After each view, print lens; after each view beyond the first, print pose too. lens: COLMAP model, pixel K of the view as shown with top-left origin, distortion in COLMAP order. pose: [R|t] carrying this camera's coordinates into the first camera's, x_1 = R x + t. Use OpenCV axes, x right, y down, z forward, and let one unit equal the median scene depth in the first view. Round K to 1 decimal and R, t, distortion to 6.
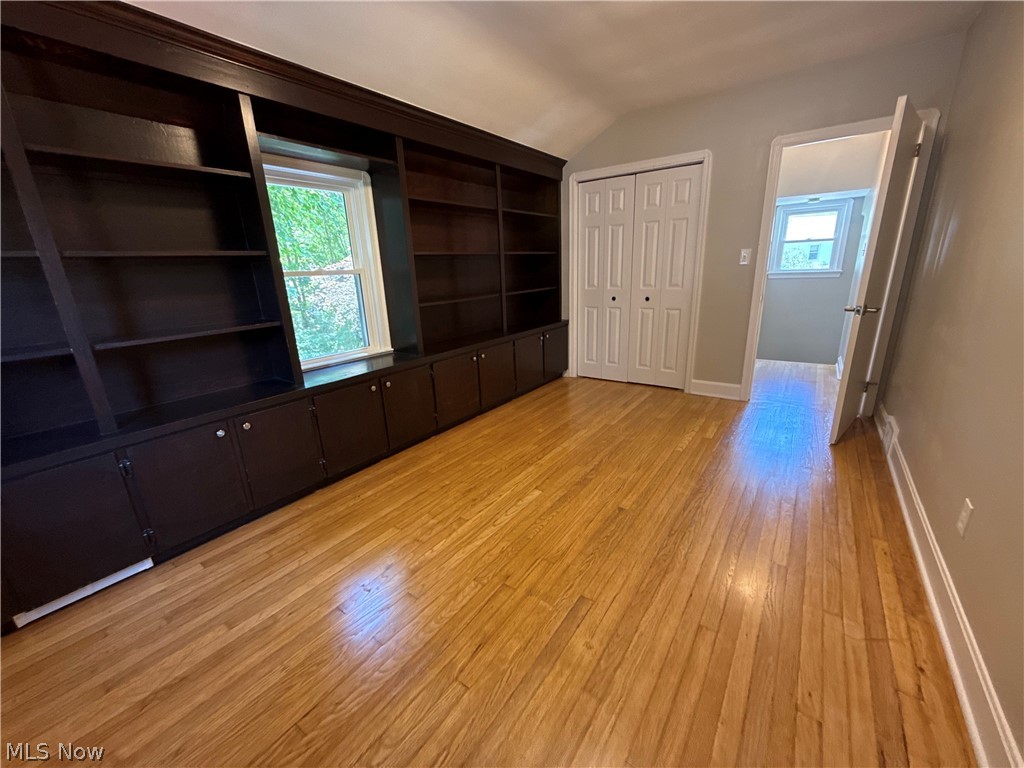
lens RADIAL K [[405.7, 0, 508.6], [0, 405.7, 383.1], [0, 0, 1]] dist [-0.002714, -0.000466]
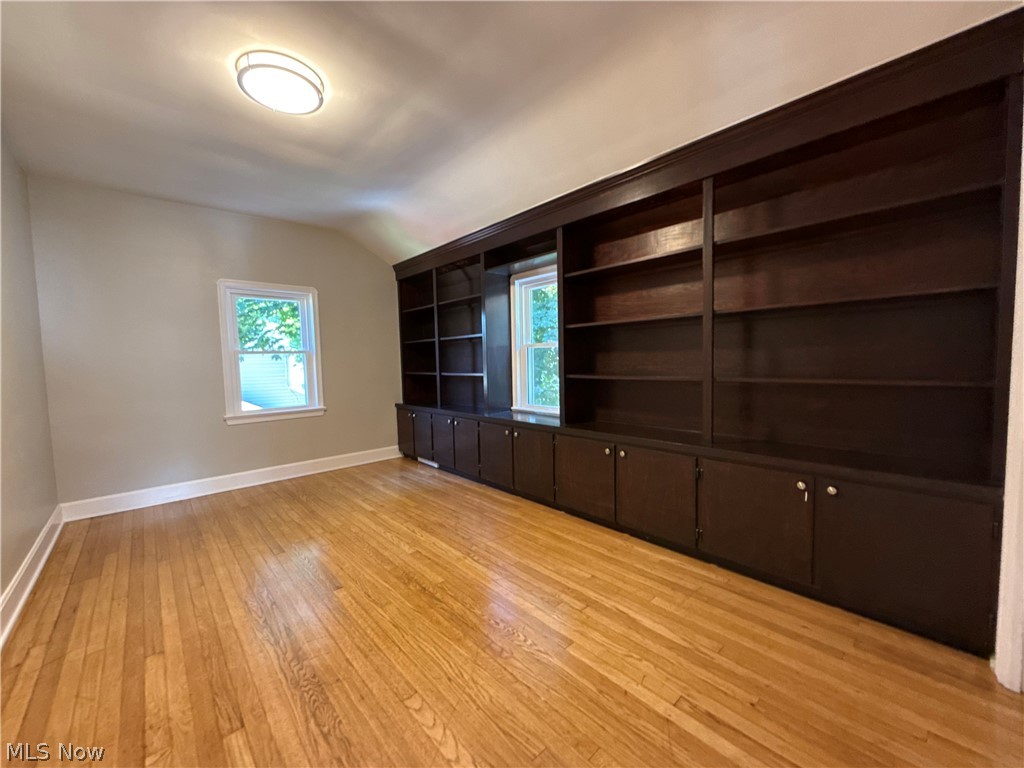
lens RADIAL K [[405.7, 0, 508.6], [0, 405.7, 383.1], [0, 0, 1]] dist [-0.002714, -0.000466]
pose [[-0.194667, 0.102382, -0.975511, 0.946743], [-0.243843, 0.958264, 0.149232, -0.345016], [0.950076, 0.266922, -0.161578, 1.230462]]
